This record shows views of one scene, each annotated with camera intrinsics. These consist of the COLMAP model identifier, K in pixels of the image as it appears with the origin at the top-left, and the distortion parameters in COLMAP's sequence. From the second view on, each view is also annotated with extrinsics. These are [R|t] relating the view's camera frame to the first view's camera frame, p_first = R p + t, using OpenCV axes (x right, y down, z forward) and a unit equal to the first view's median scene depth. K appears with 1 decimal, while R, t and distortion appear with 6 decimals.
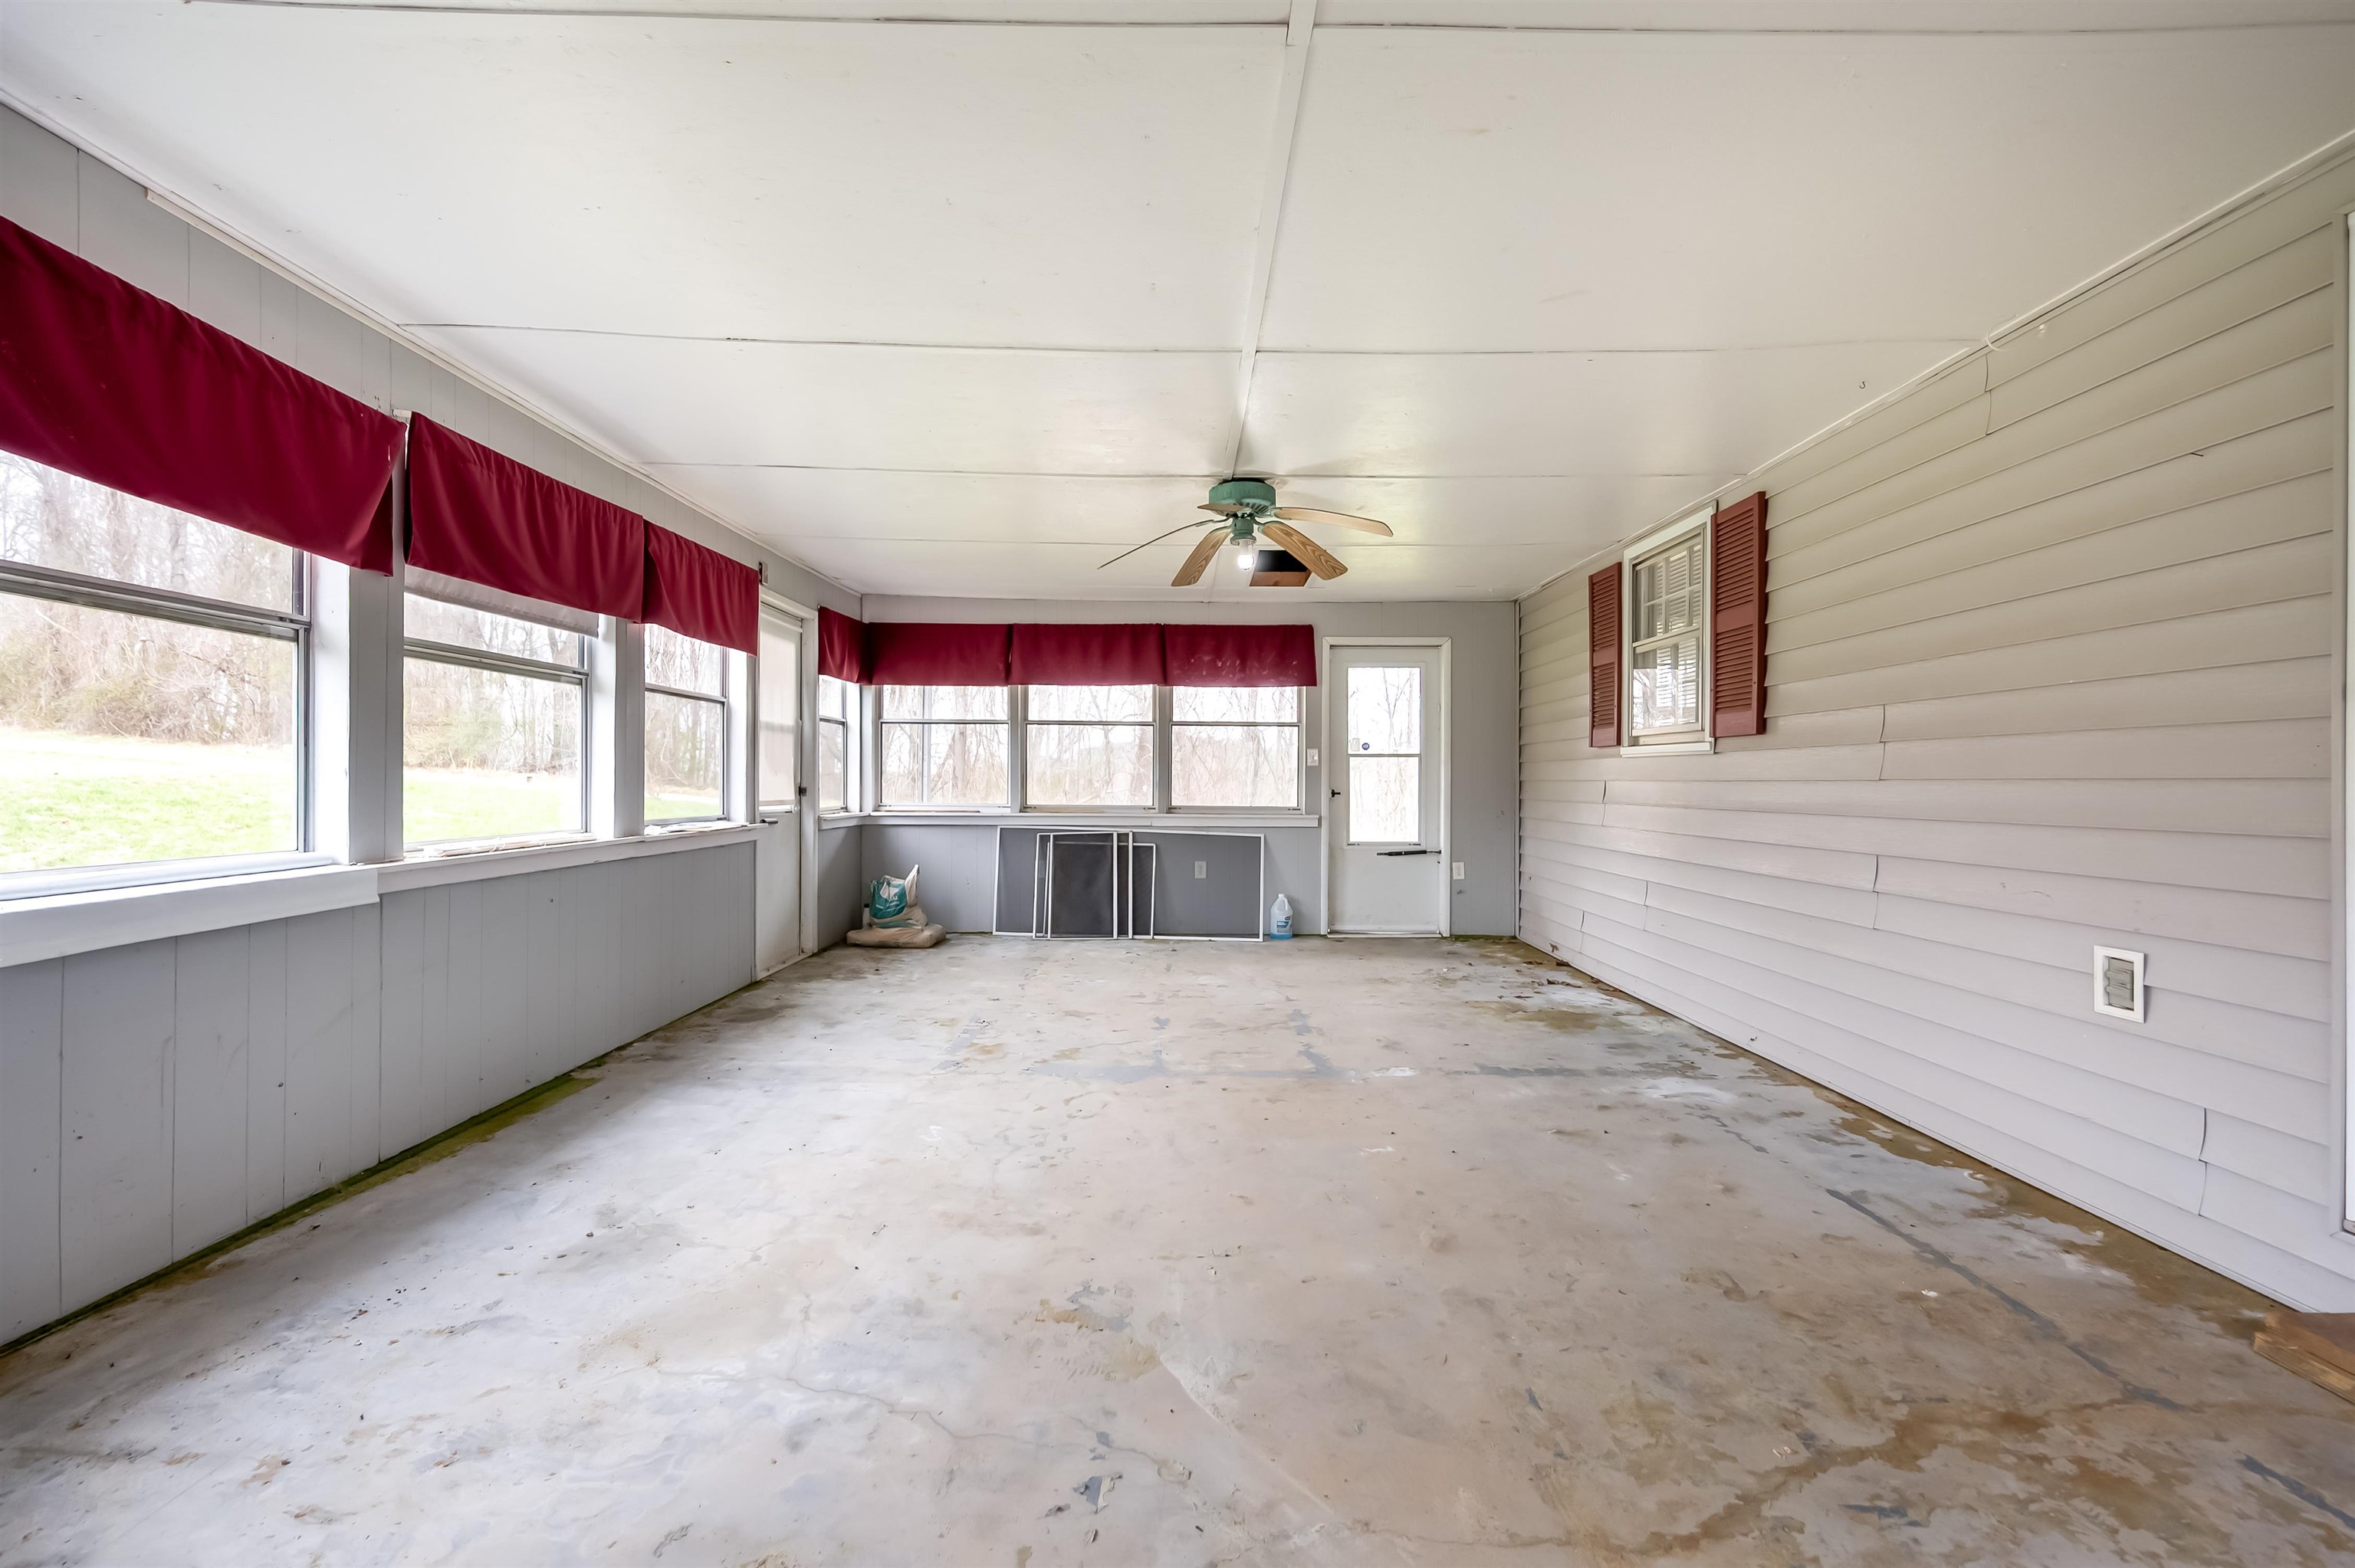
lens RADIAL K [[1008.9, 0, 1177.5], [0, 1008.9, 784.0], [0, 0, 1]] dist [0.000028, 0.000160]
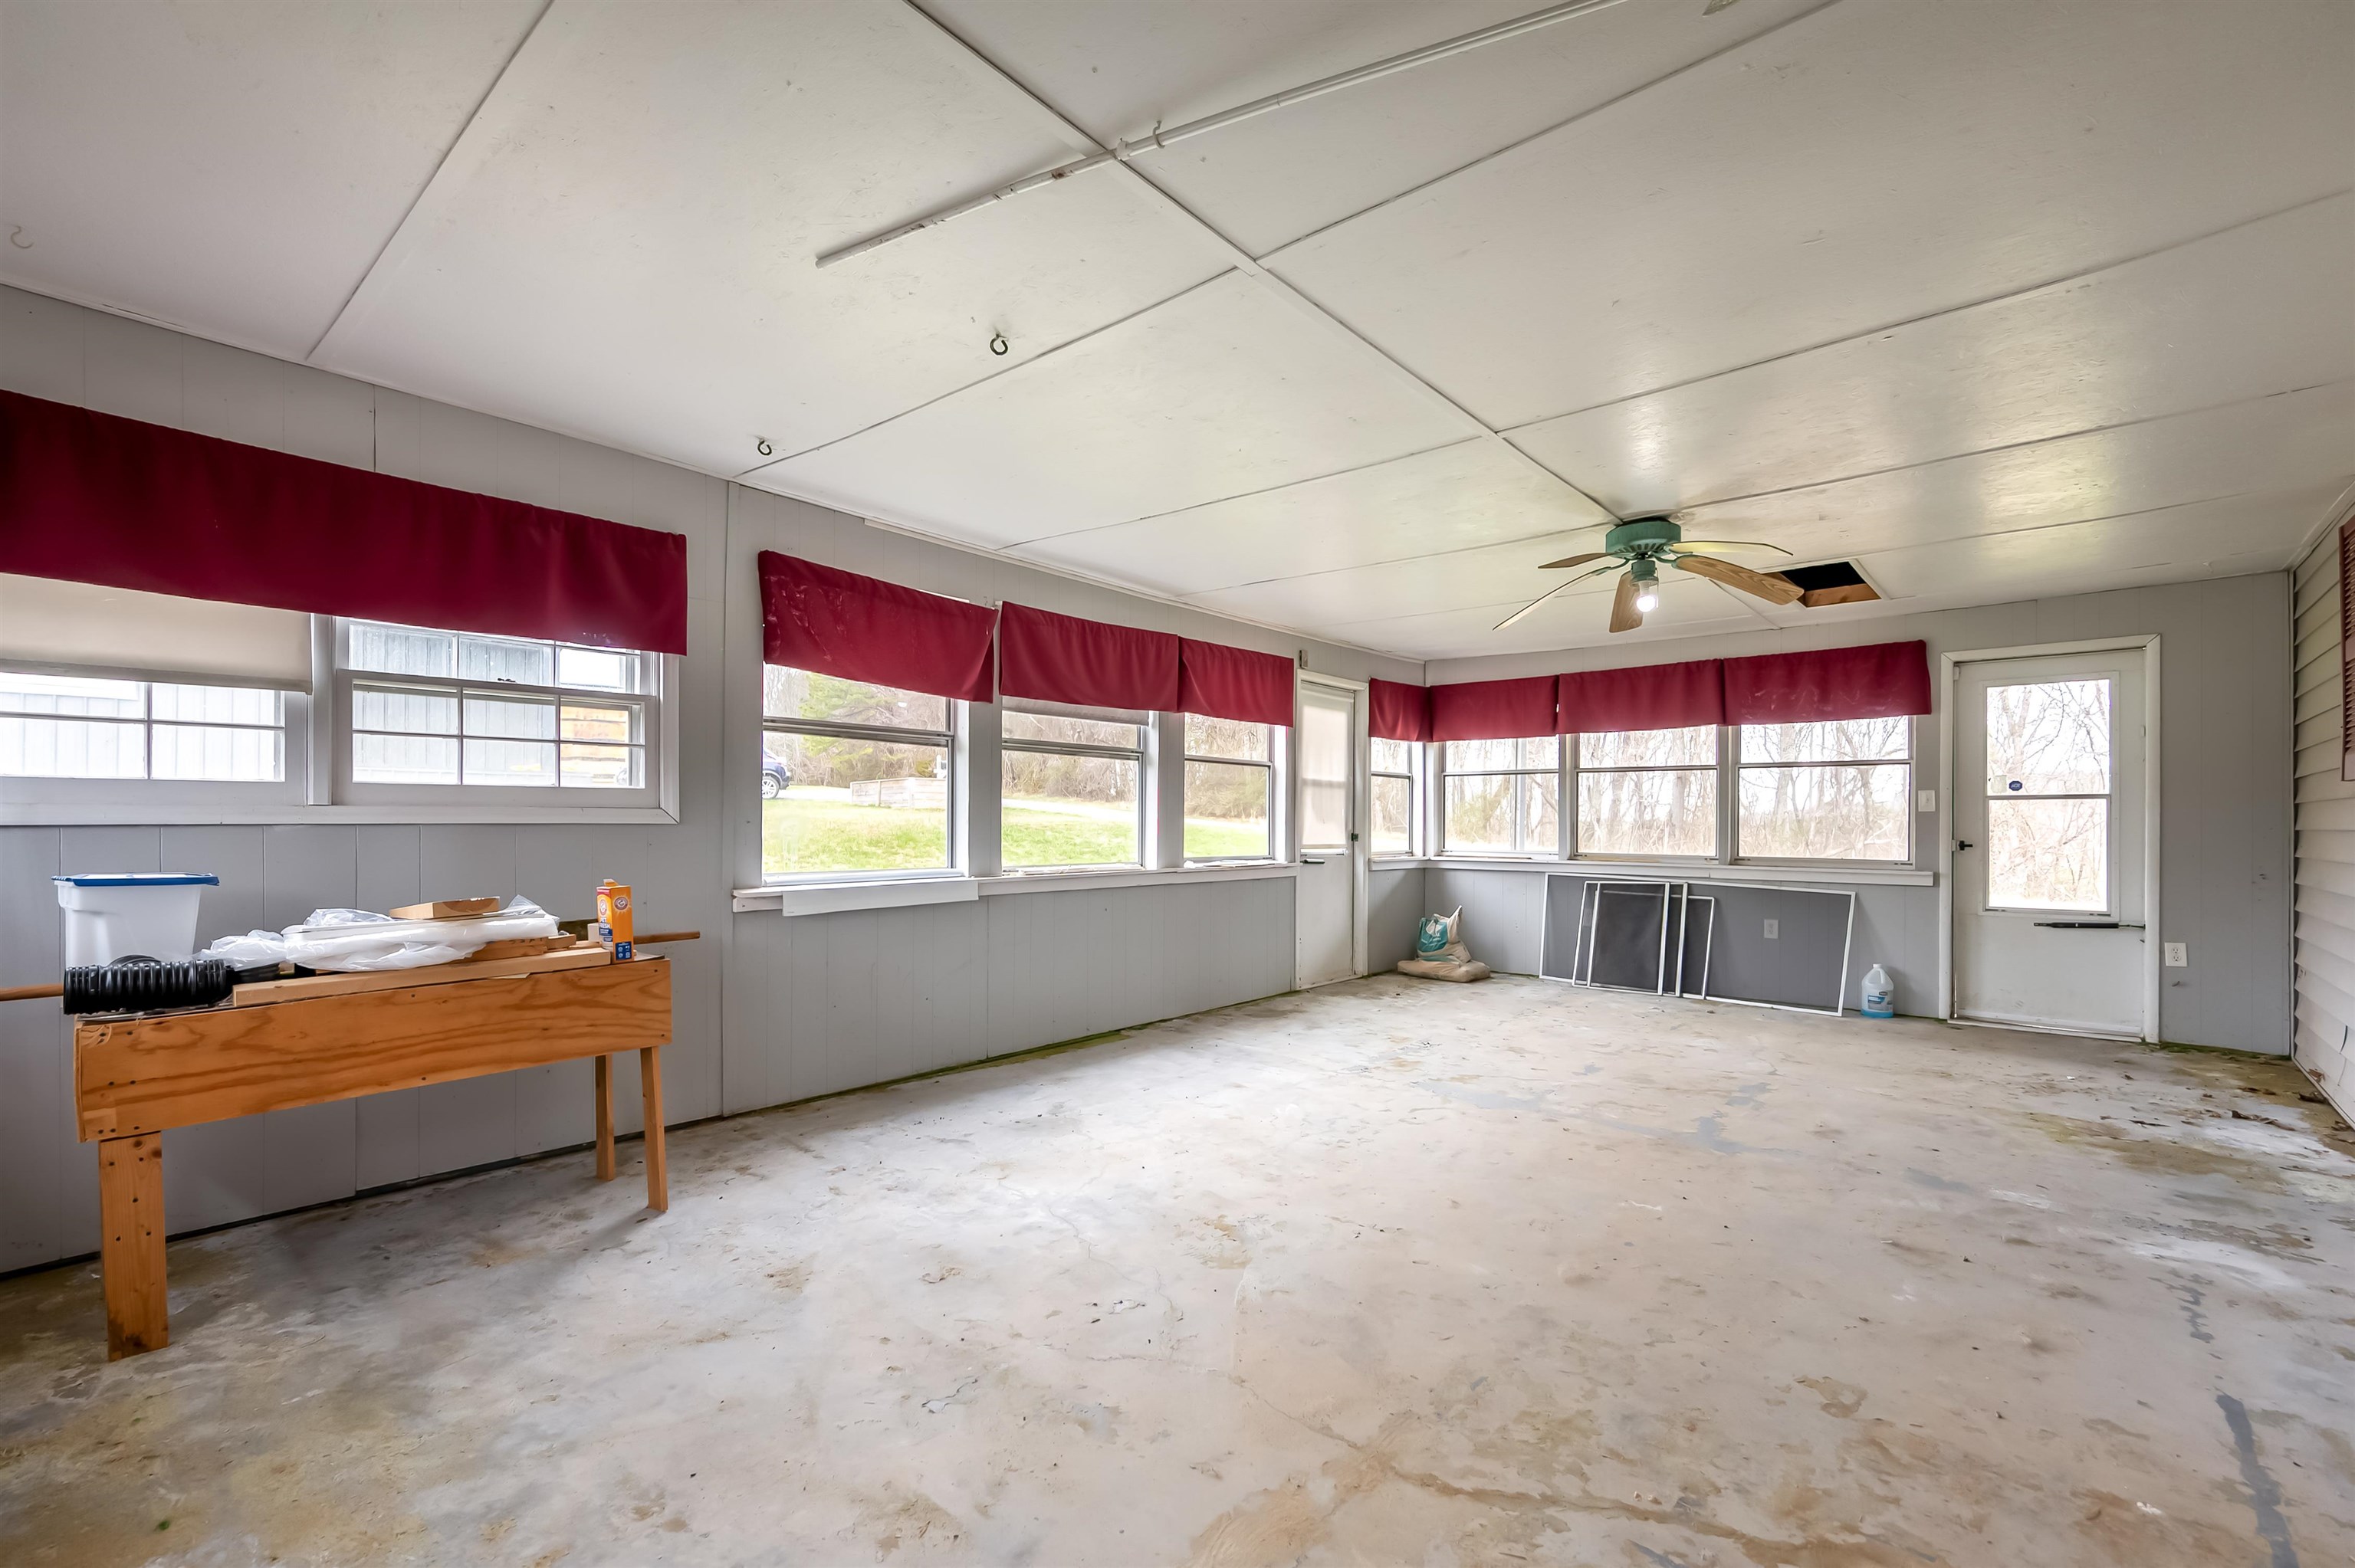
lens RADIAL K [[1003.2, 0, 1181.3], [0, 1003.2, 830.4], [0, 0, 1]] dist [0.000143, 0.000442]
pose [[0.754856, 0.003516, -0.655881, 0.382036], [-0.004350, 0.999990, 0.000354, -0.000435], [0.655876, 0.002585, 0.754864, -0.025120]]
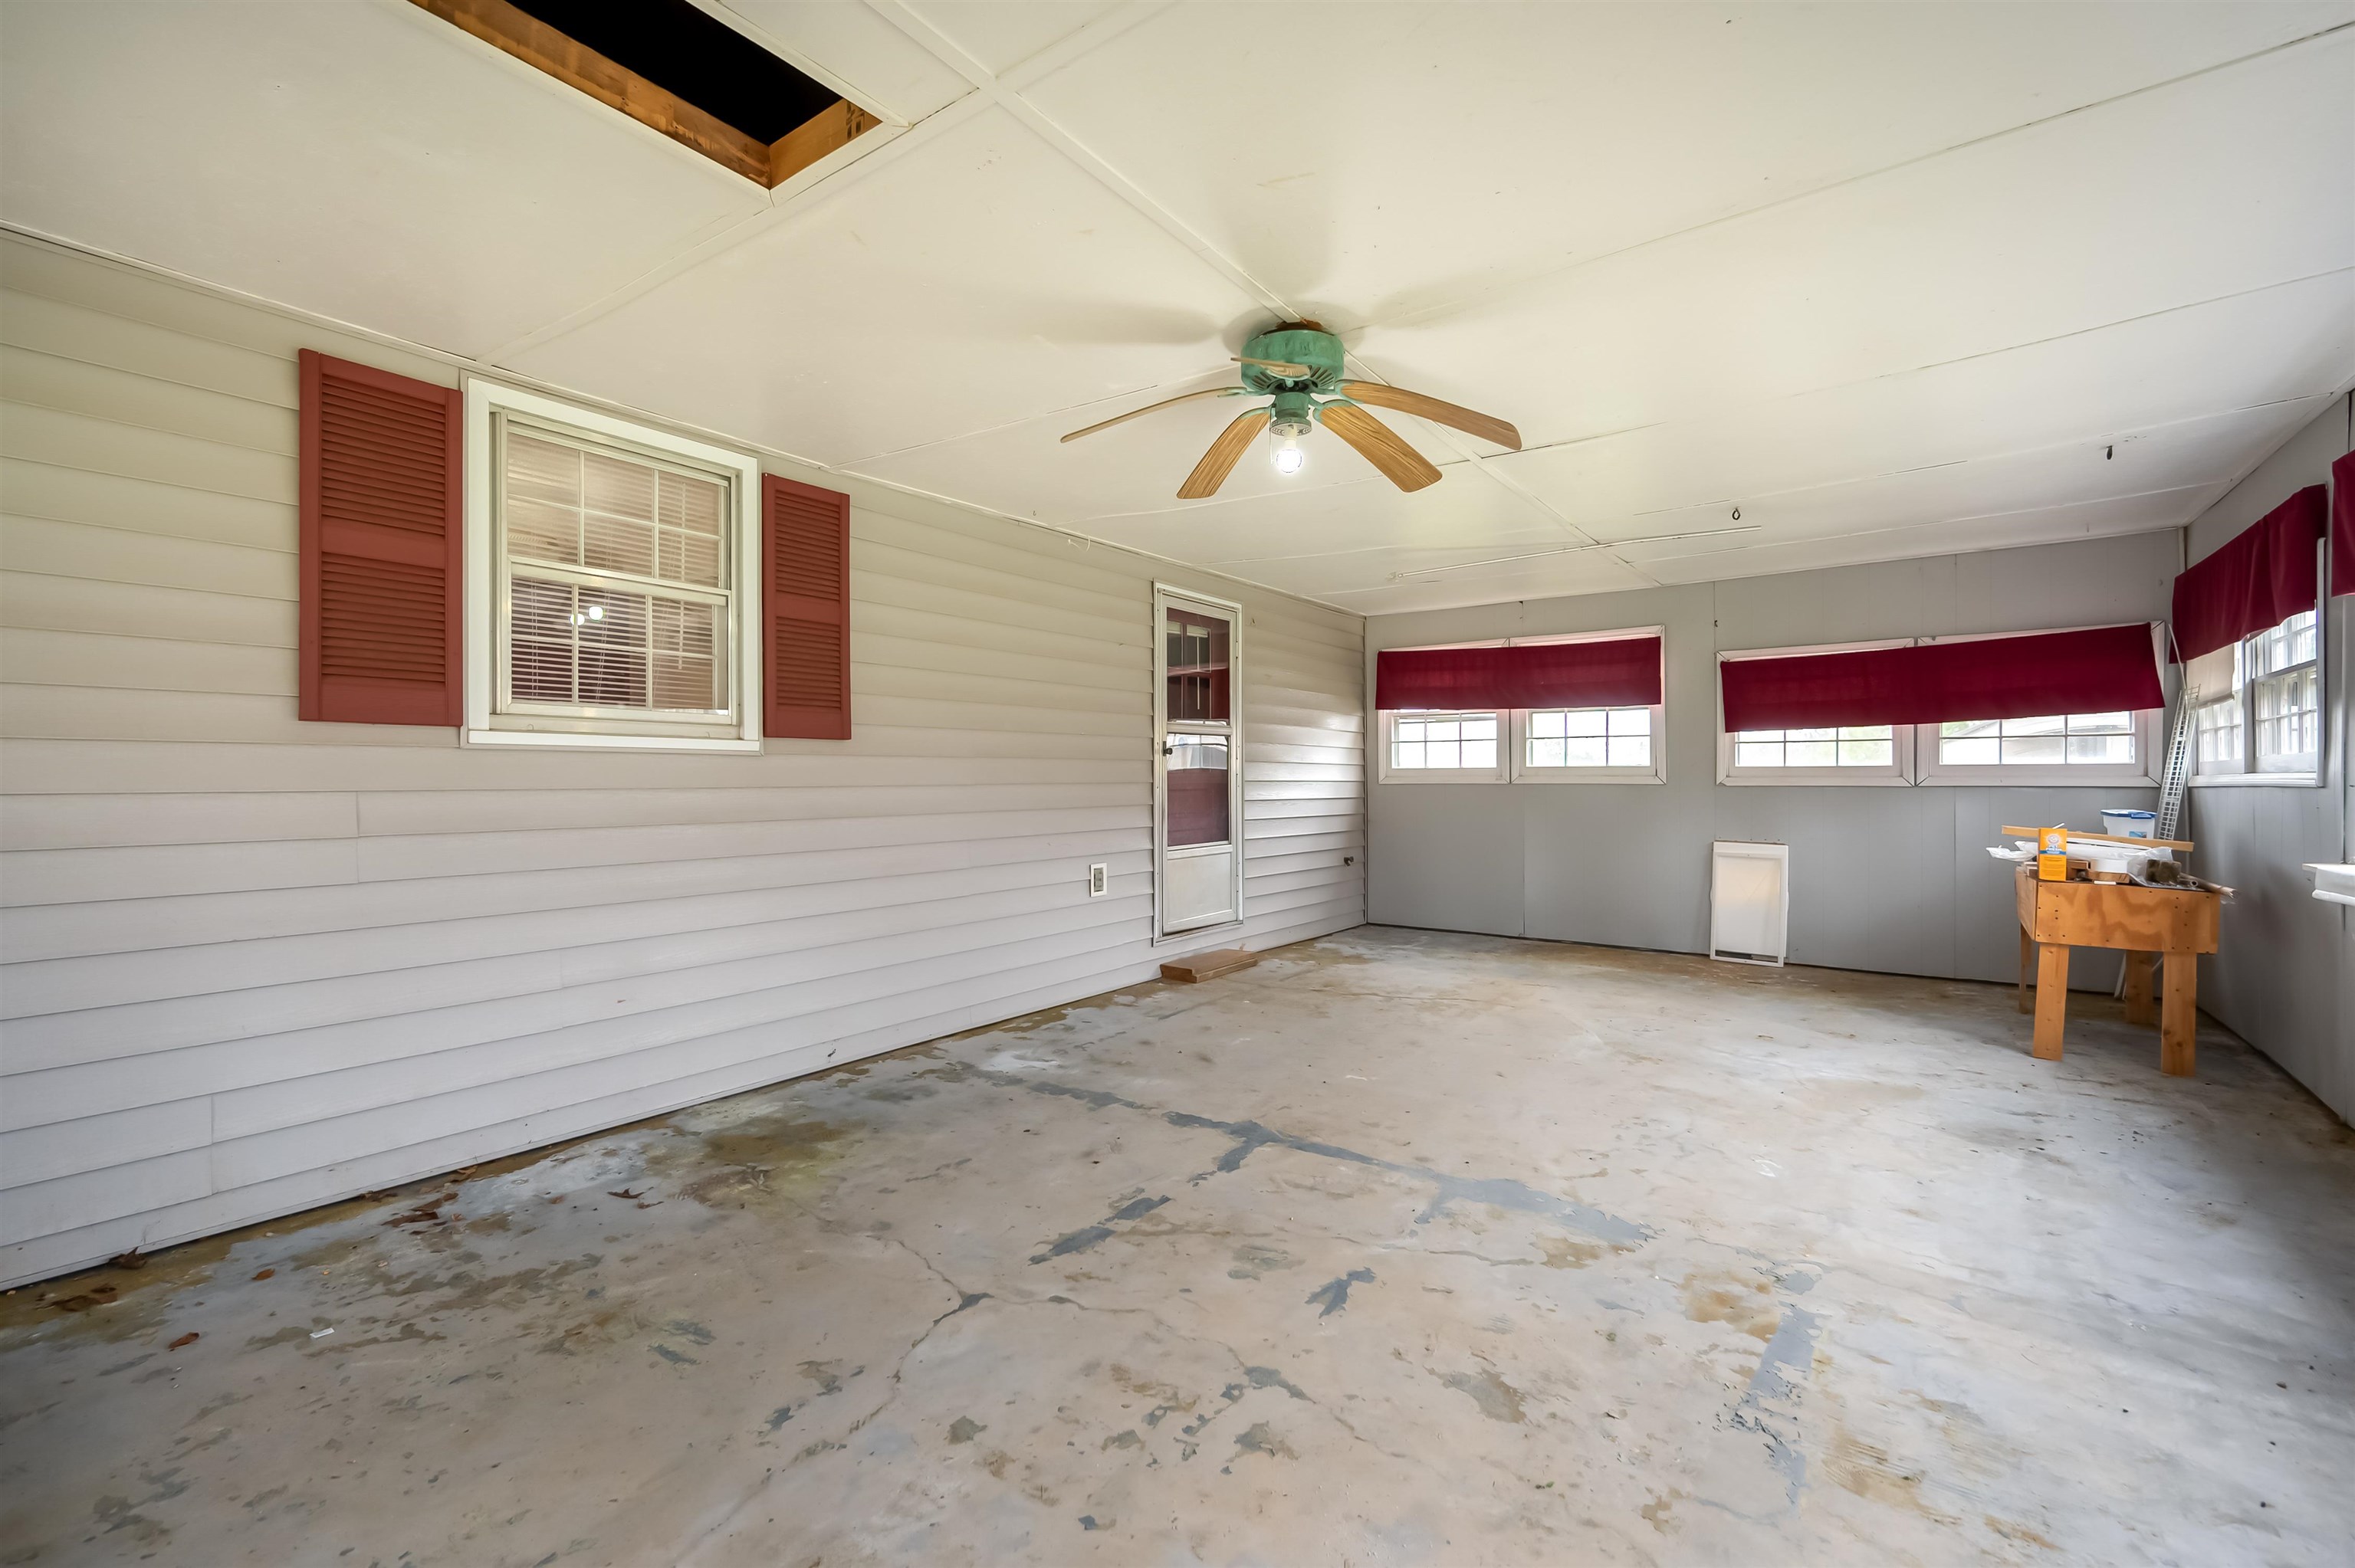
lens RADIAL K [[997.7, 0, 1177.5], [0, 997.7, 784.0], [0, 0, 1]] dist [-0.000275, 0.000037]
pose [[-0.809777, -0.005423, 0.586712, -0.271779], [0.000451, 0.999951, 0.009865, -0.016098], [-0.586737, 0.008253, -0.809735, 1.653944]]
